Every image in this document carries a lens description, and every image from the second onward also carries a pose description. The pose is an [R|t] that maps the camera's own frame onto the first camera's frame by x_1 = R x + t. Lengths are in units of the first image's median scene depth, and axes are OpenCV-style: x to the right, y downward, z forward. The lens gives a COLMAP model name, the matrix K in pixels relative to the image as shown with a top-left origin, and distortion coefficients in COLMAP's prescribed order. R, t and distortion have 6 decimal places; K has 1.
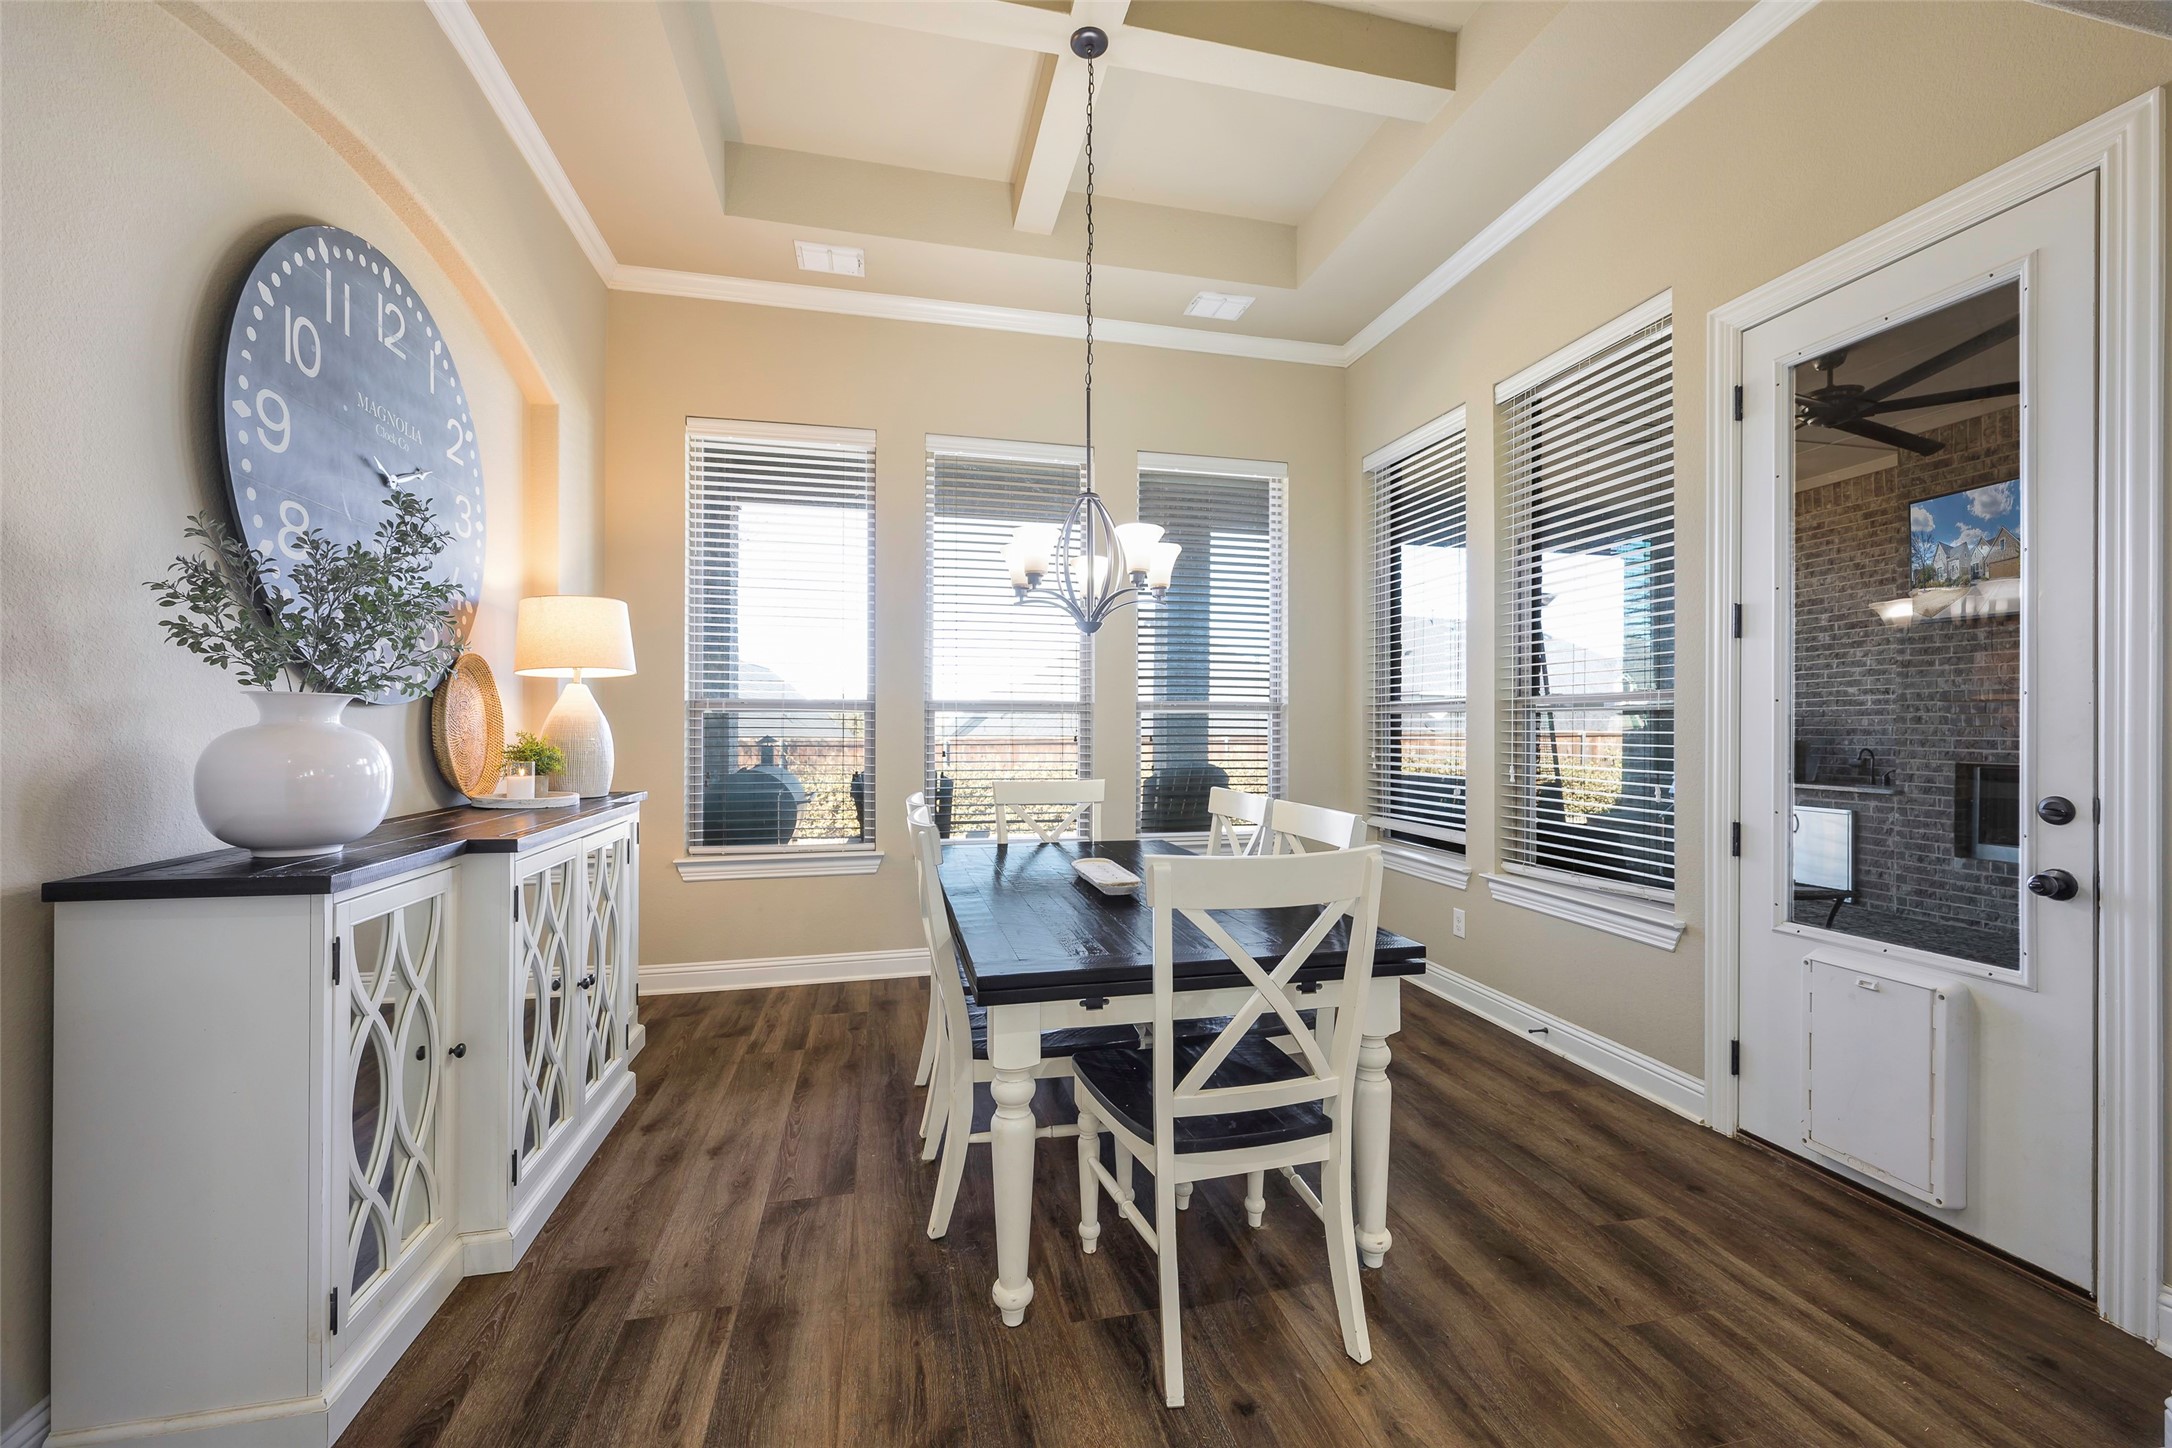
lens RADIAL K [[860.9, 0, 1075.9], [0, 860.9, 727.7], [0, 0, 1]] dist [-0.000002, -0.000054]
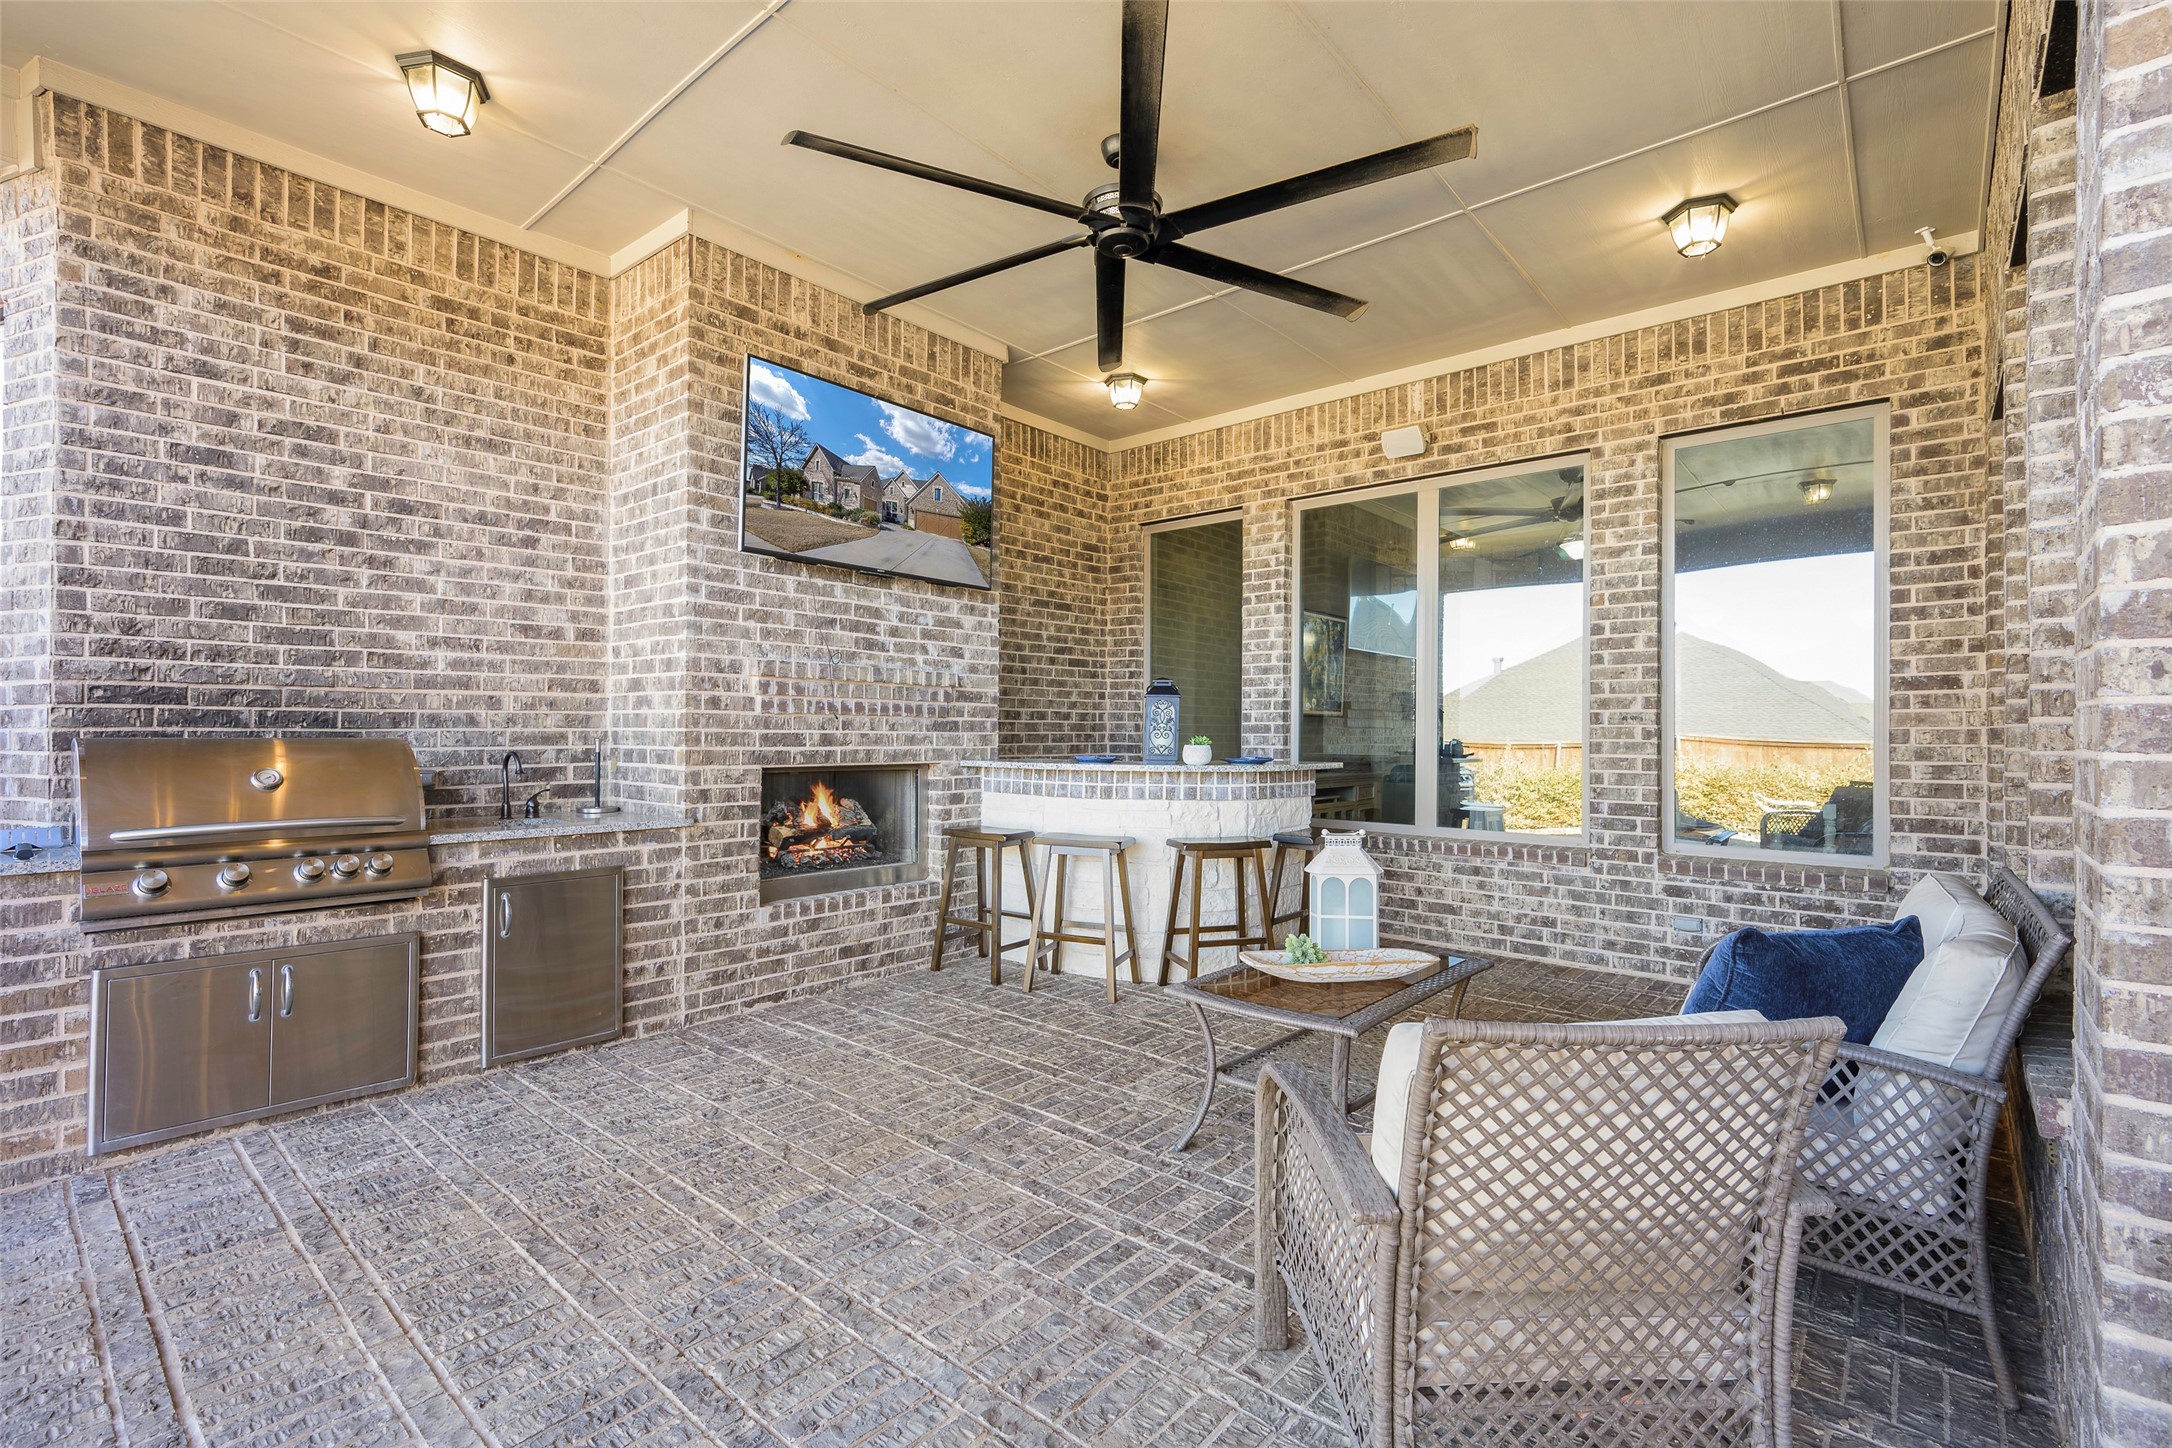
lens RADIAL K [[949.9, 0, 1107.3], [0, 949.9, 725.3], [0, 0, 1]] dist [0.001719, -0.000500]
pose [[-0.594314, -0.001148, 0.804232, 0.268219], [-0.009070, 0.999945, -0.005275, 0.009253], [-0.804182, -0.010430, -0.594291, 1.250376]]
